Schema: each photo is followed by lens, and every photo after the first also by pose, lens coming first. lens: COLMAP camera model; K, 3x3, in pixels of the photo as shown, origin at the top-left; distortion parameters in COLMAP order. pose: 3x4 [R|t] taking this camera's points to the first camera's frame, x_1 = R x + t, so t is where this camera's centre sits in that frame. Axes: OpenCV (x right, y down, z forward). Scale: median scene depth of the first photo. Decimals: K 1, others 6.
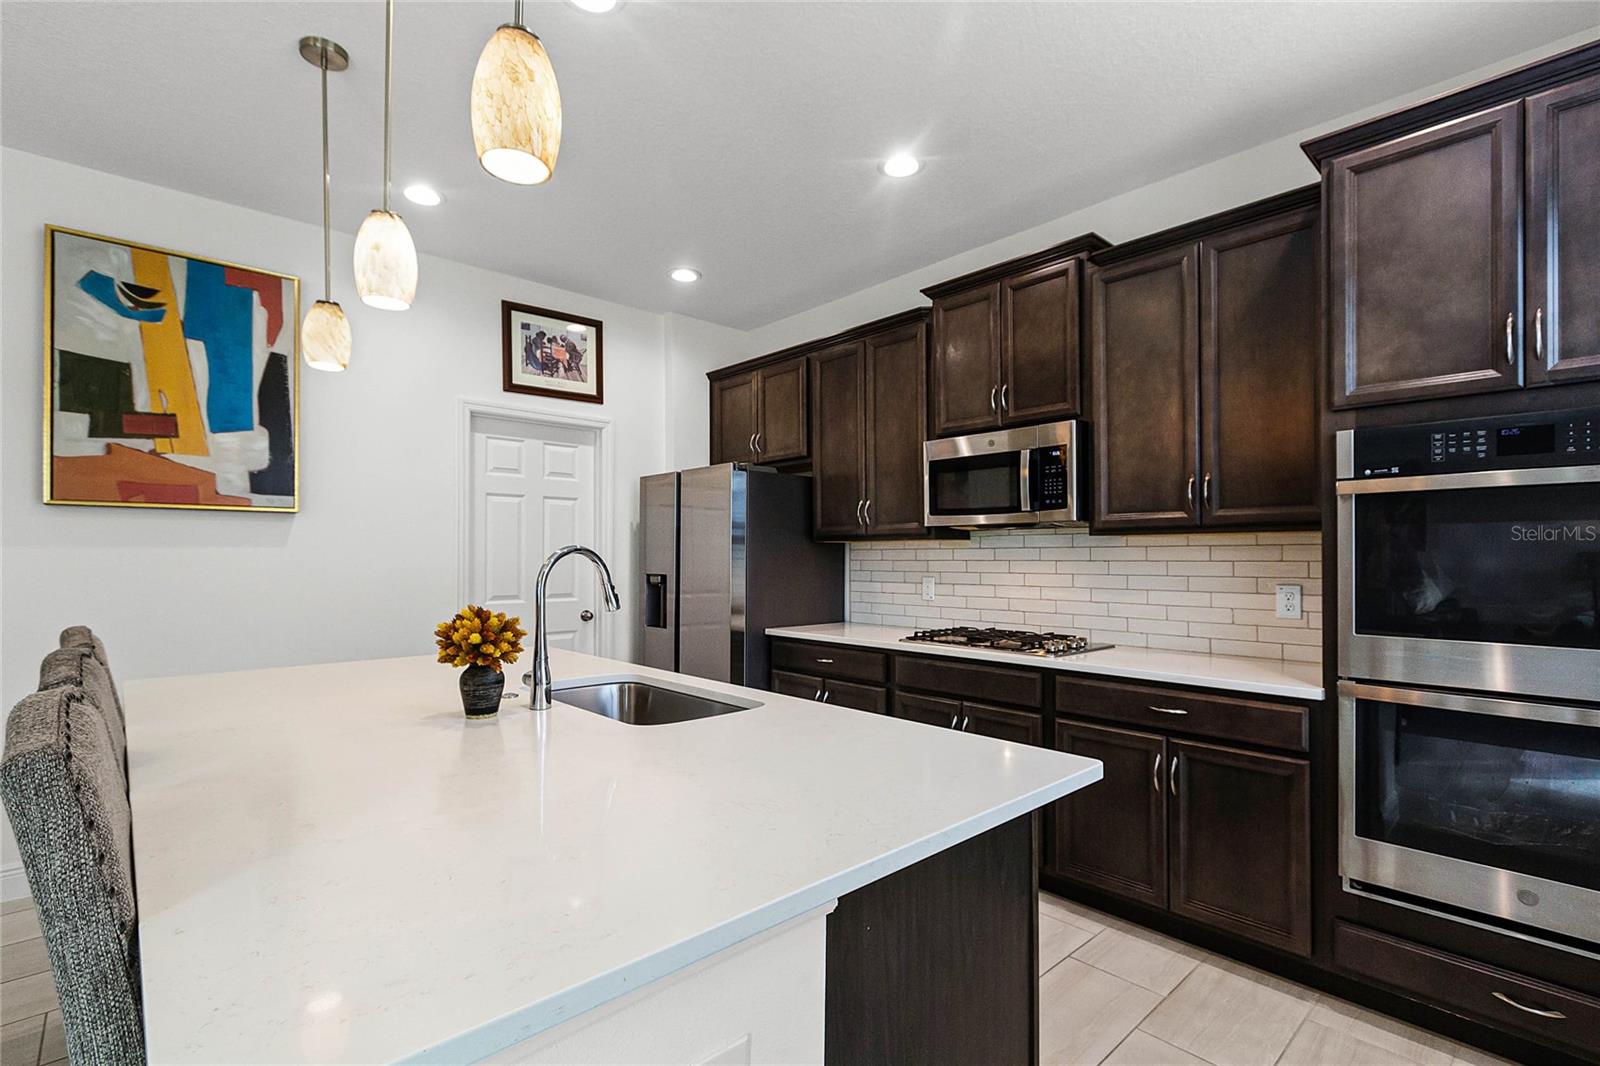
lens RADIAL K [[732.9, 0, 798.7], [0, 732.9, 541.6], [0, 0, 1]] dist [0.003538, 0.000236]
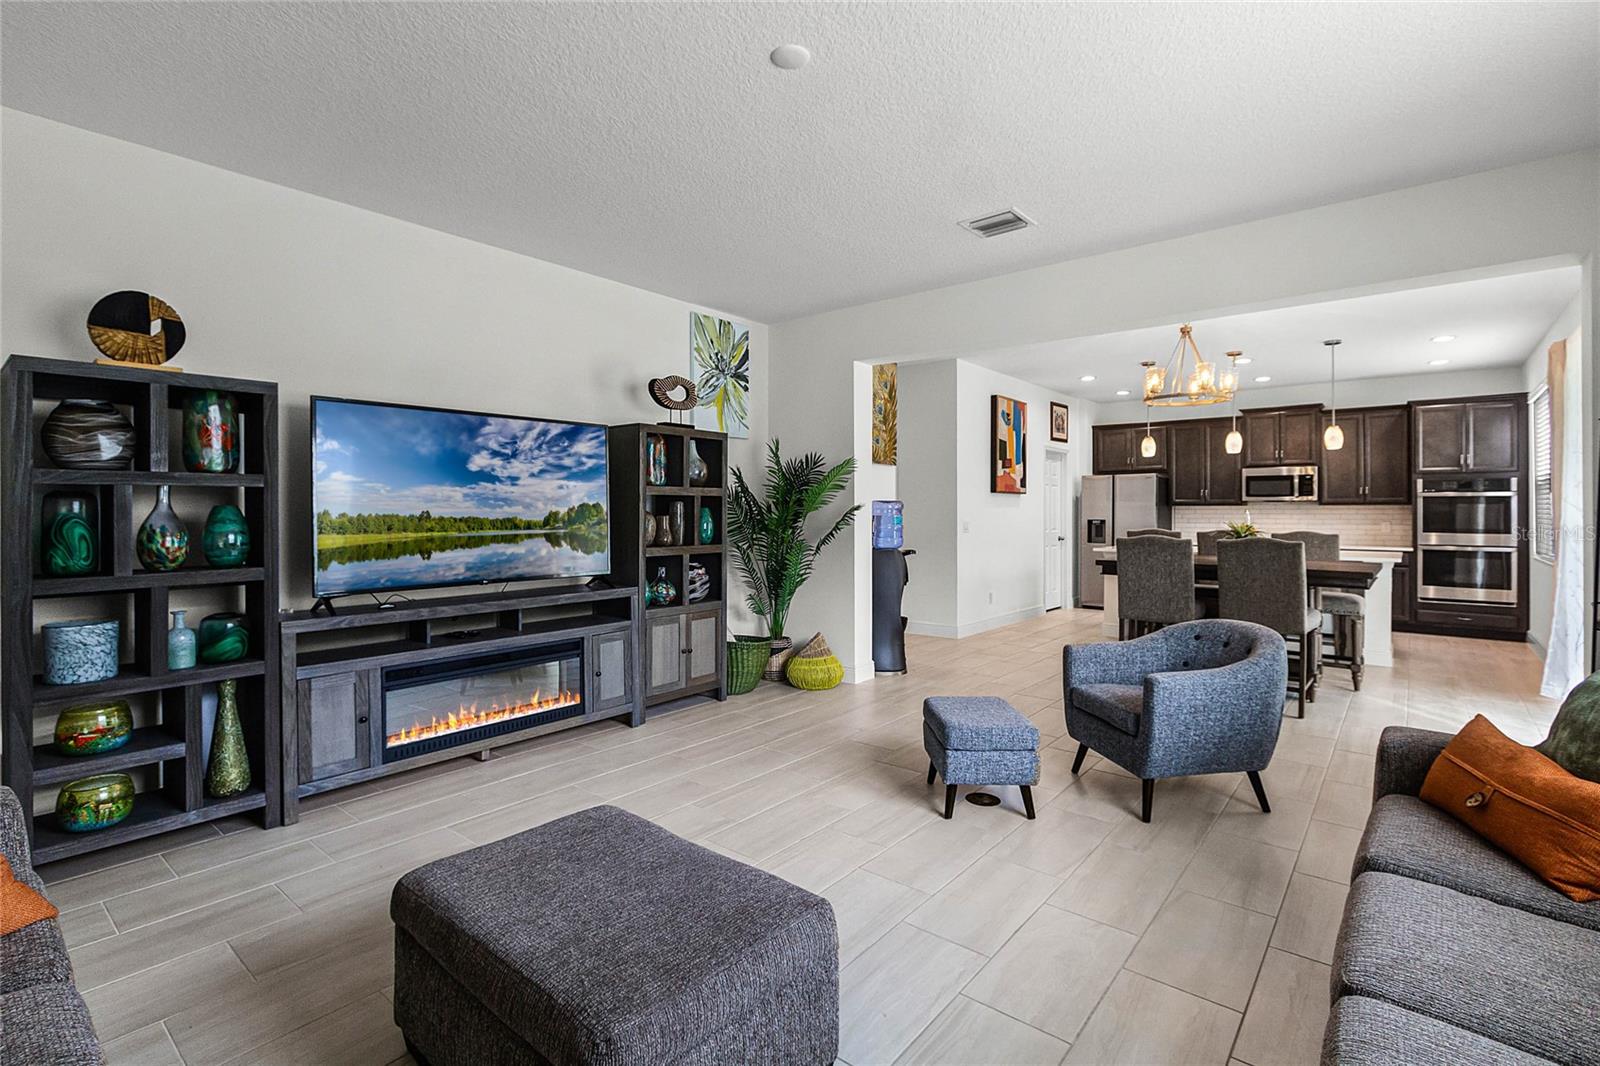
lens RADIAL K [[732.9, 0, 799.2], [0, 732.9, 497.9], [0, 0, 1]] dist [0.003538, 0.000236]
pose [[0.989518, 0.002267, 0.144389, -2.325399], [-0.002699, 0.999992, 0.002798, -0.044261], [-0.144381, -0.003159, 0.989517, -1.792640]]
